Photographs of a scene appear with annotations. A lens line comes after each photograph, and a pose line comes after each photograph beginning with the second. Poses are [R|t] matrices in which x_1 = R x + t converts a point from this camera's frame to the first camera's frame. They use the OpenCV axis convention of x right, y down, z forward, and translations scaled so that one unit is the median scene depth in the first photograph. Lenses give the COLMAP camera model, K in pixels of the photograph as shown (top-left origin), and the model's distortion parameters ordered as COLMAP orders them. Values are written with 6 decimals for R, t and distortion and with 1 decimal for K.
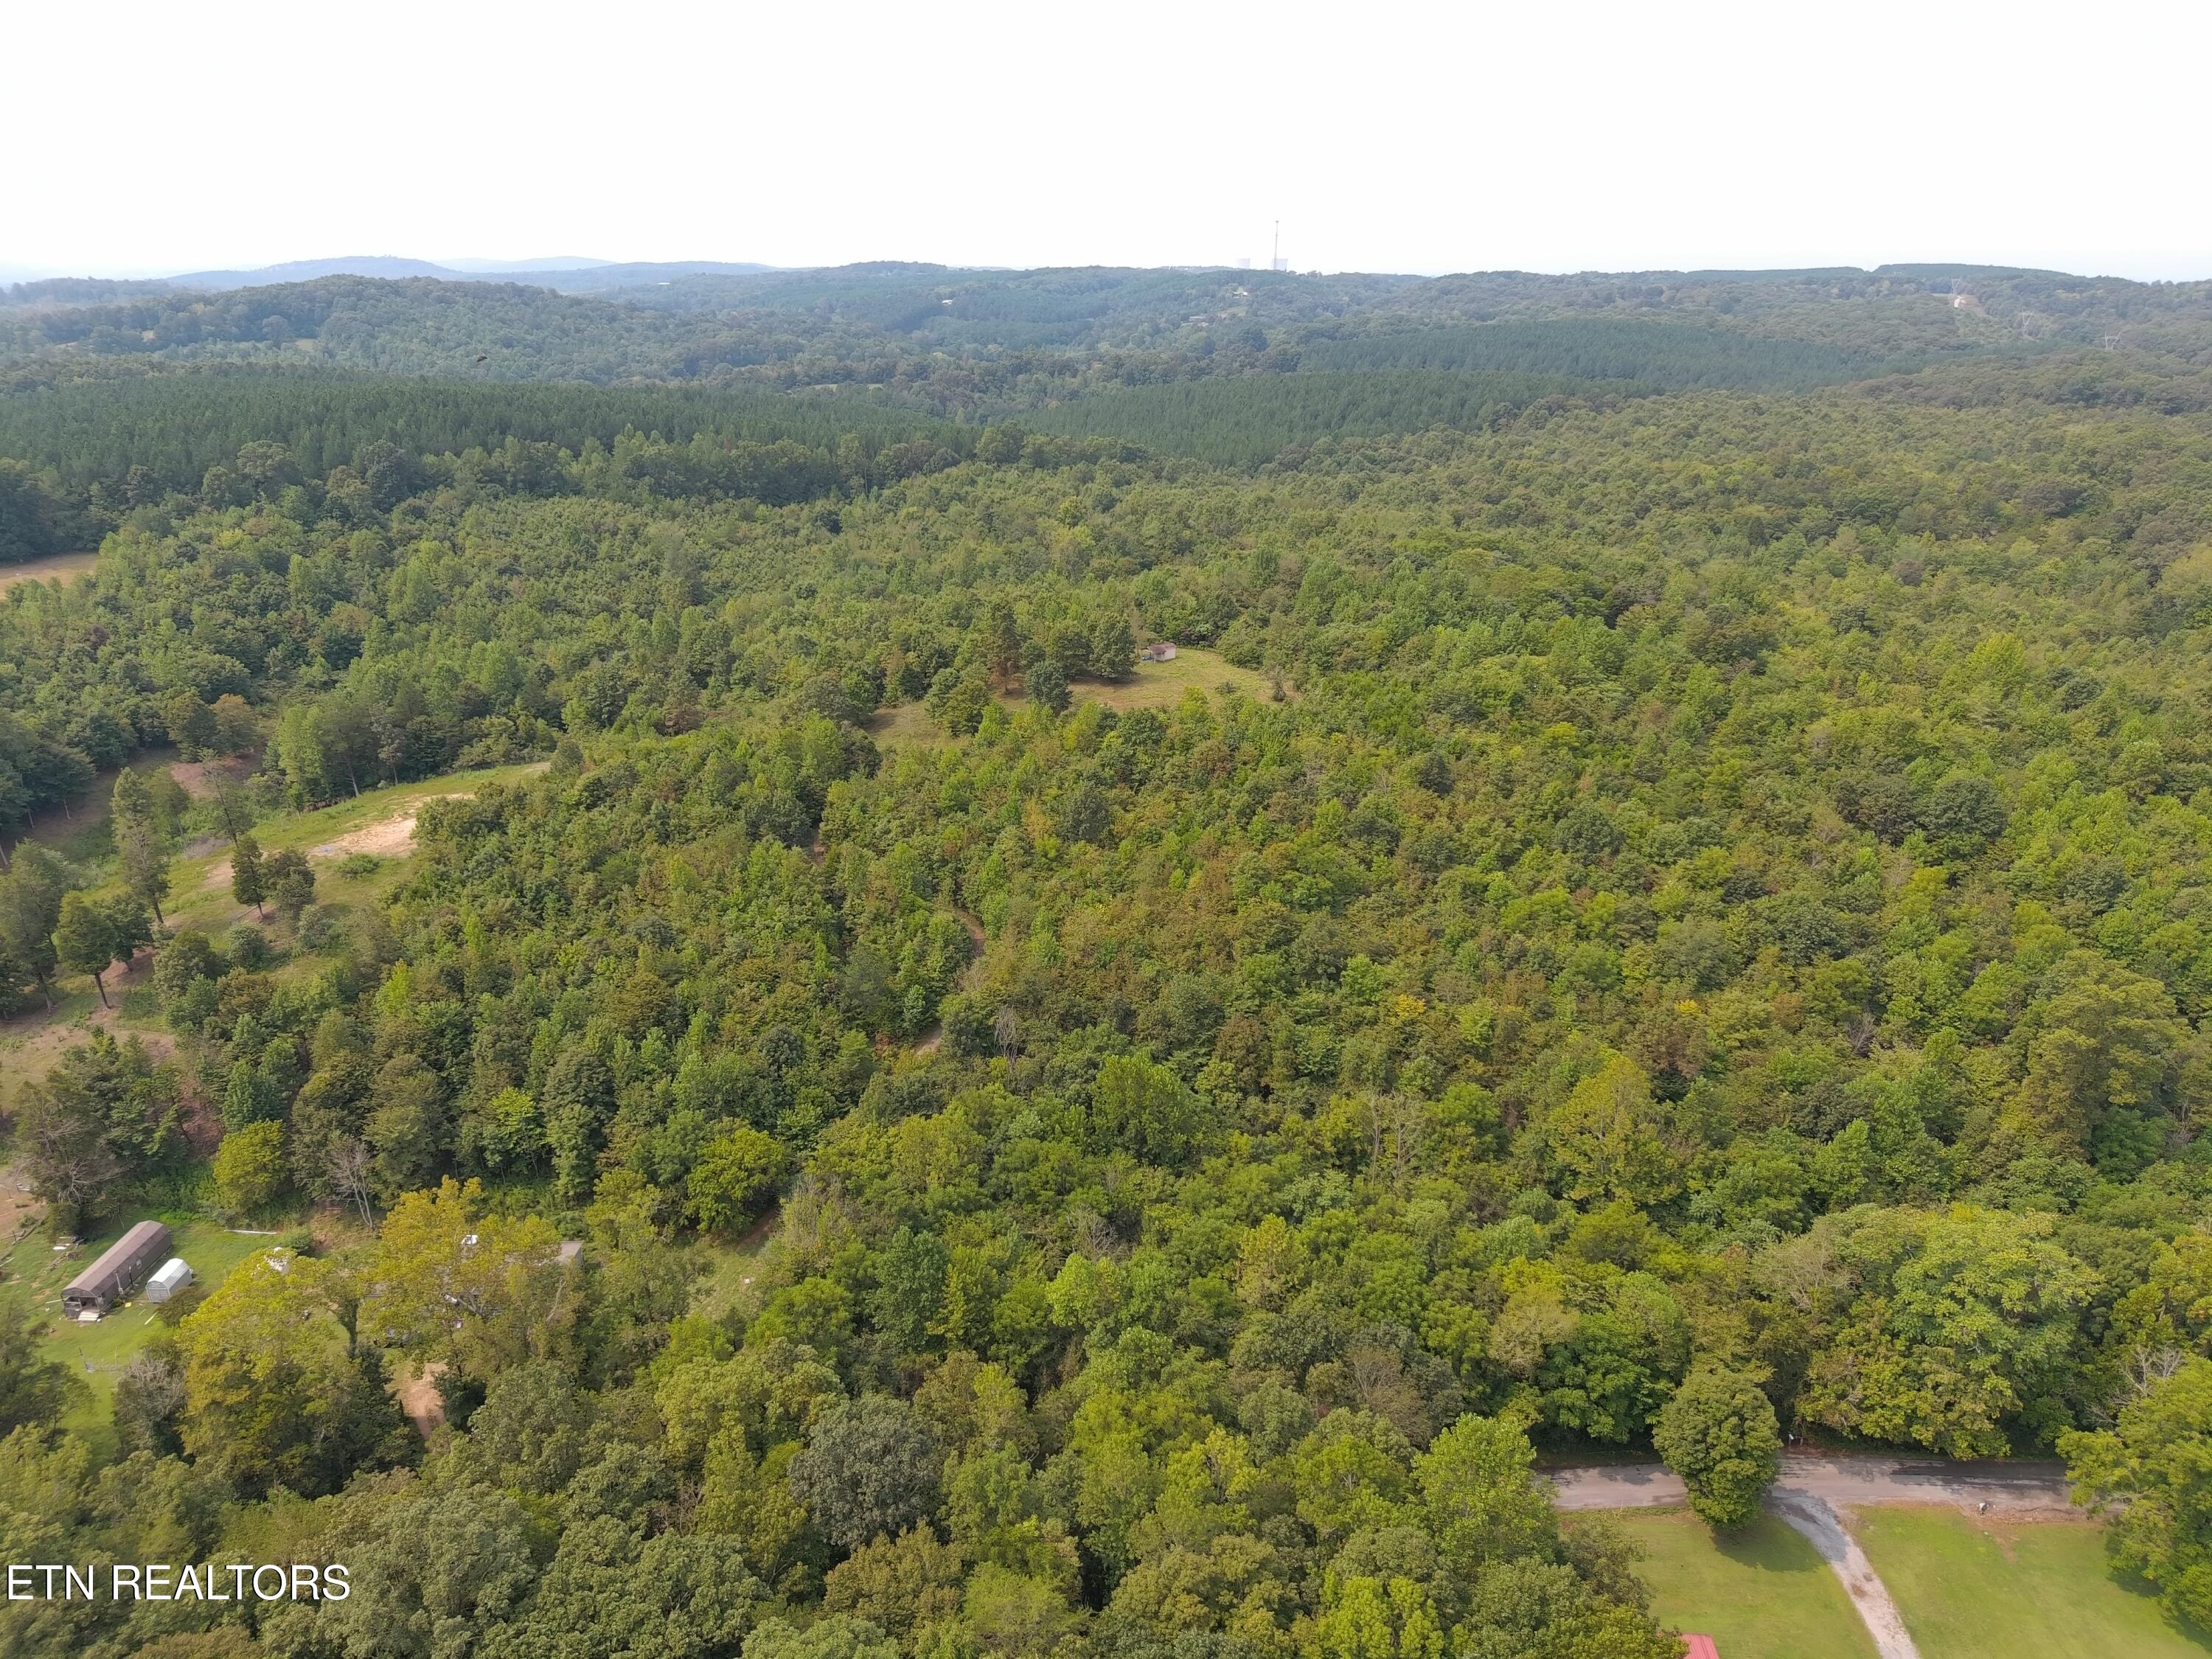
lens RADIAL K [[1506.4, 0, 1103.9], [0, 1506.4, 829.2], [0, 0, 1]] dist [0.029406, -0.029727]
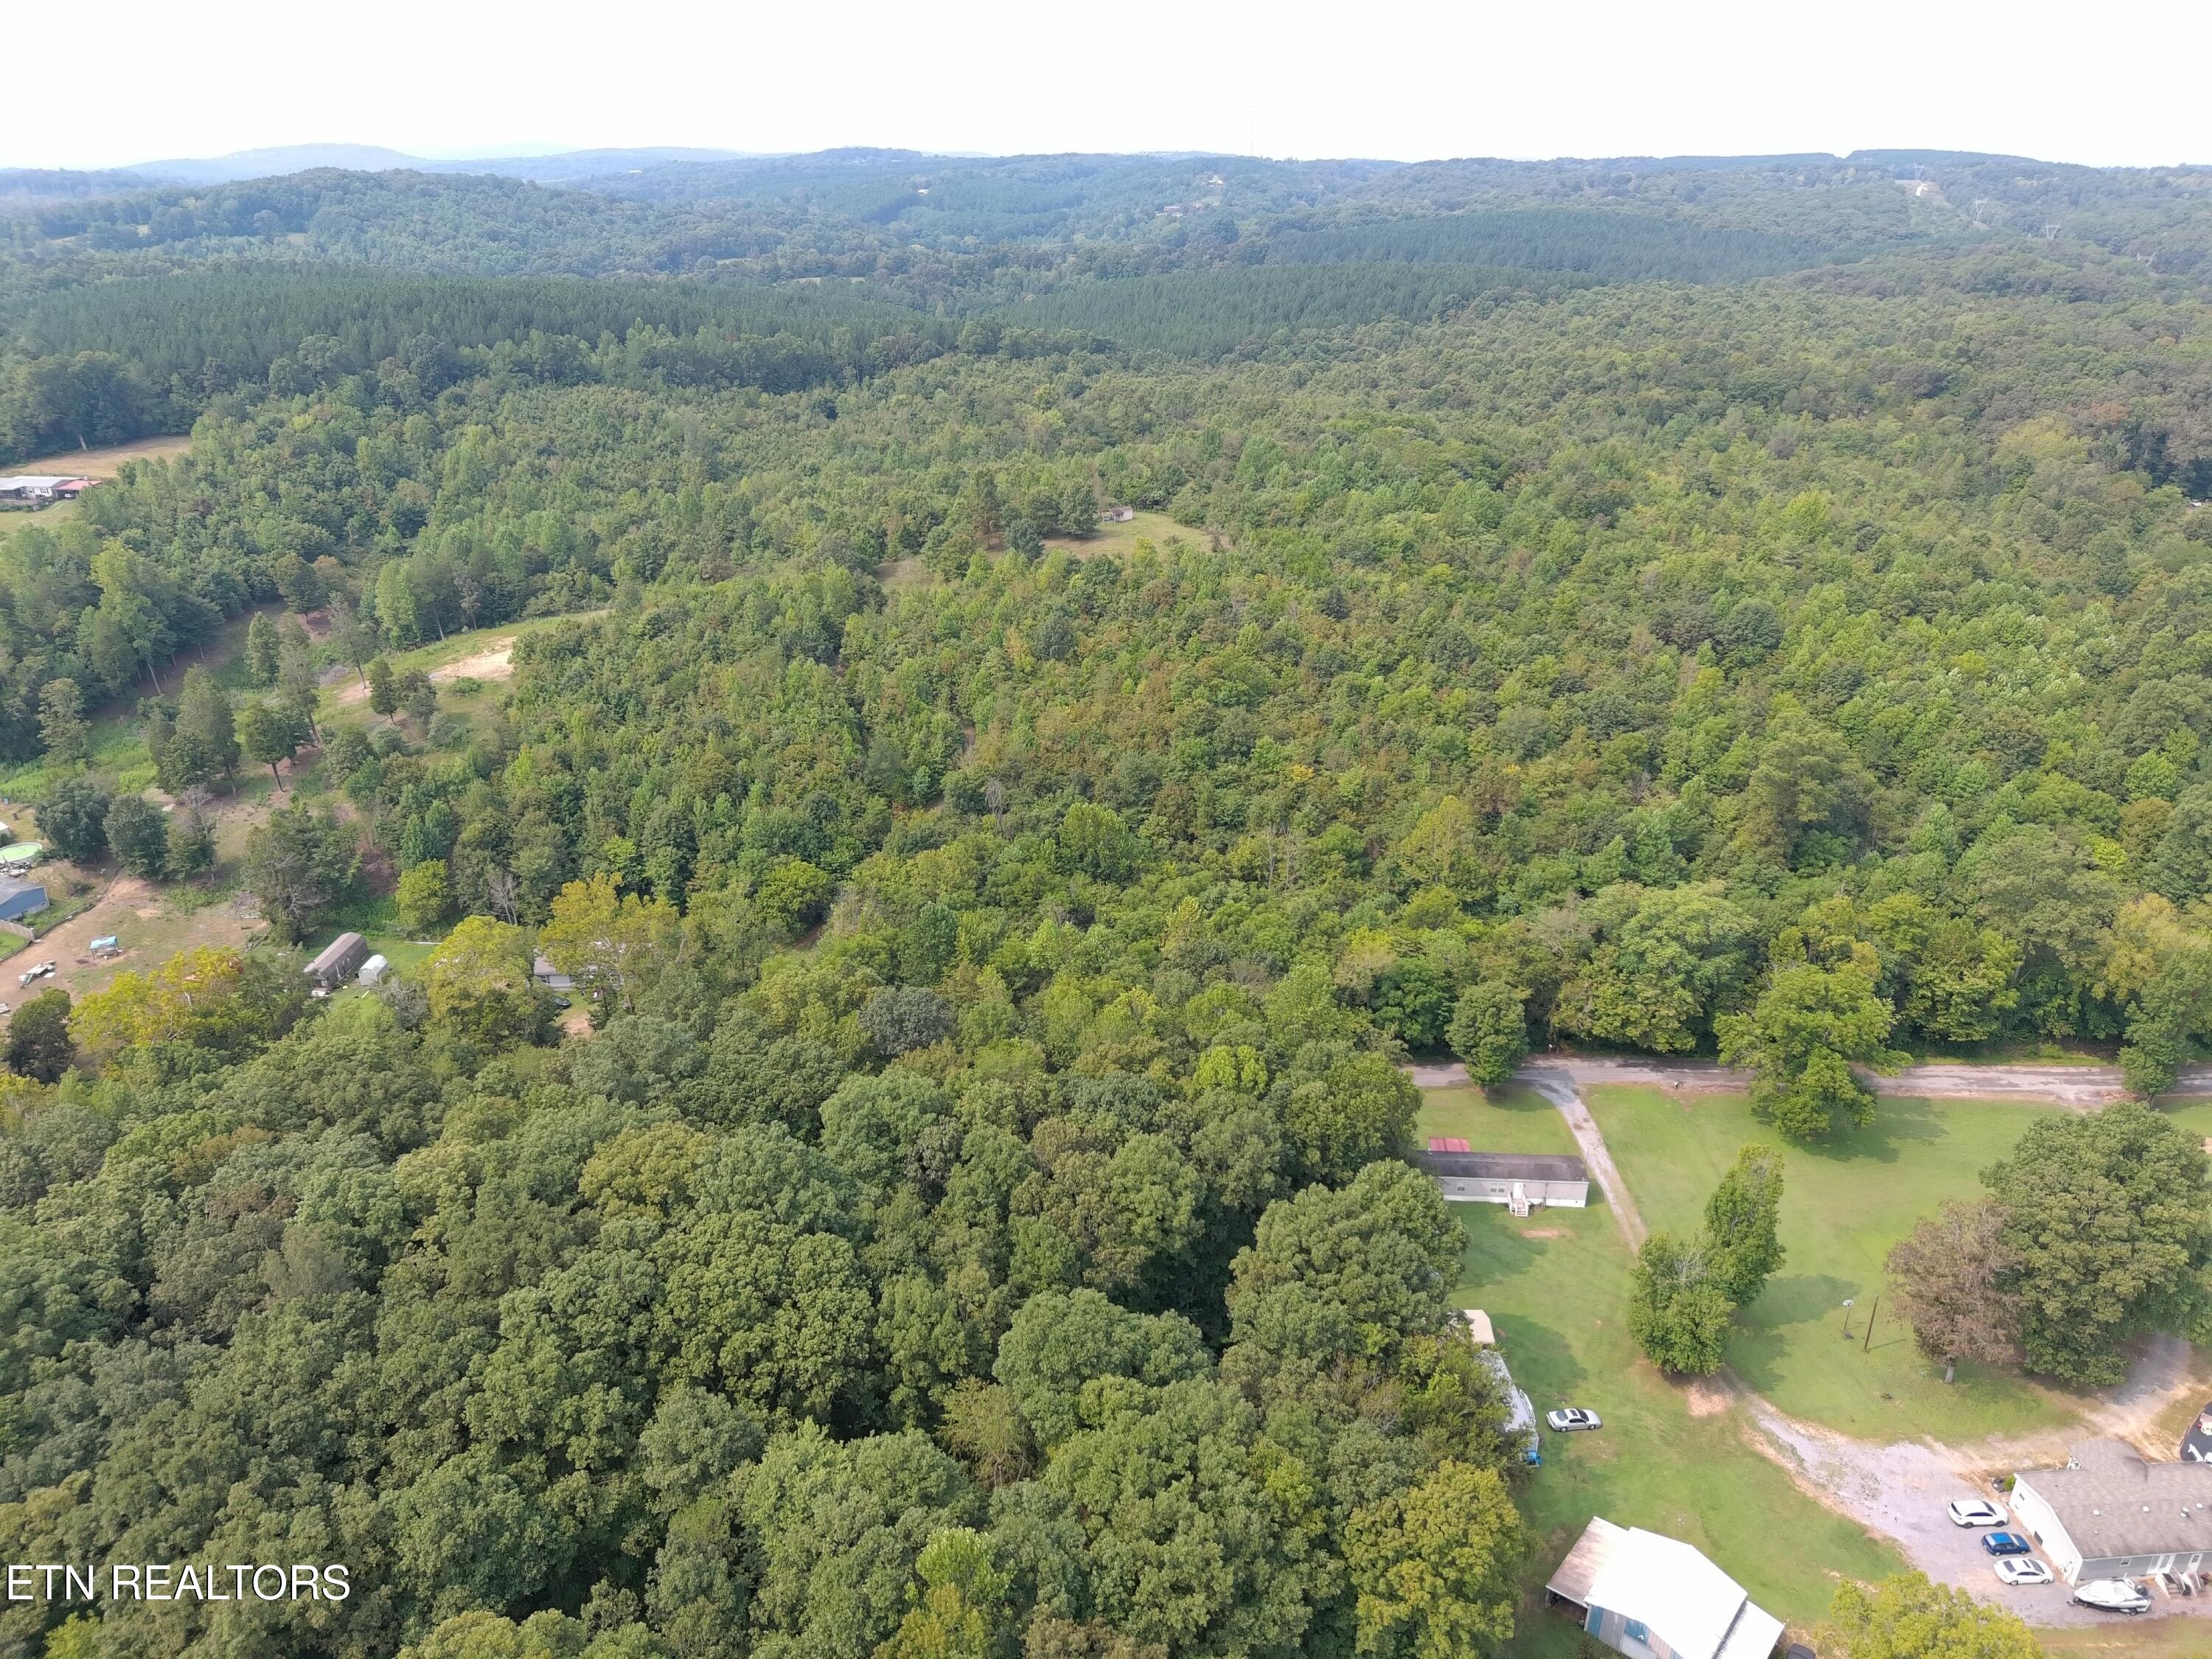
lens RADIAL K [[1506.4, 0, 1103.9], [0, 1506.4, 829.2], [0, 0, 1]] dist [0.029406, -0.029727]
pose [[0.999904, -0.007695, 0.011496, 0.012970], [0.006921, 0.997802, 0.065898, 0.066392], [-0.011978, -0.065812, 0.997760, -0.256926]]
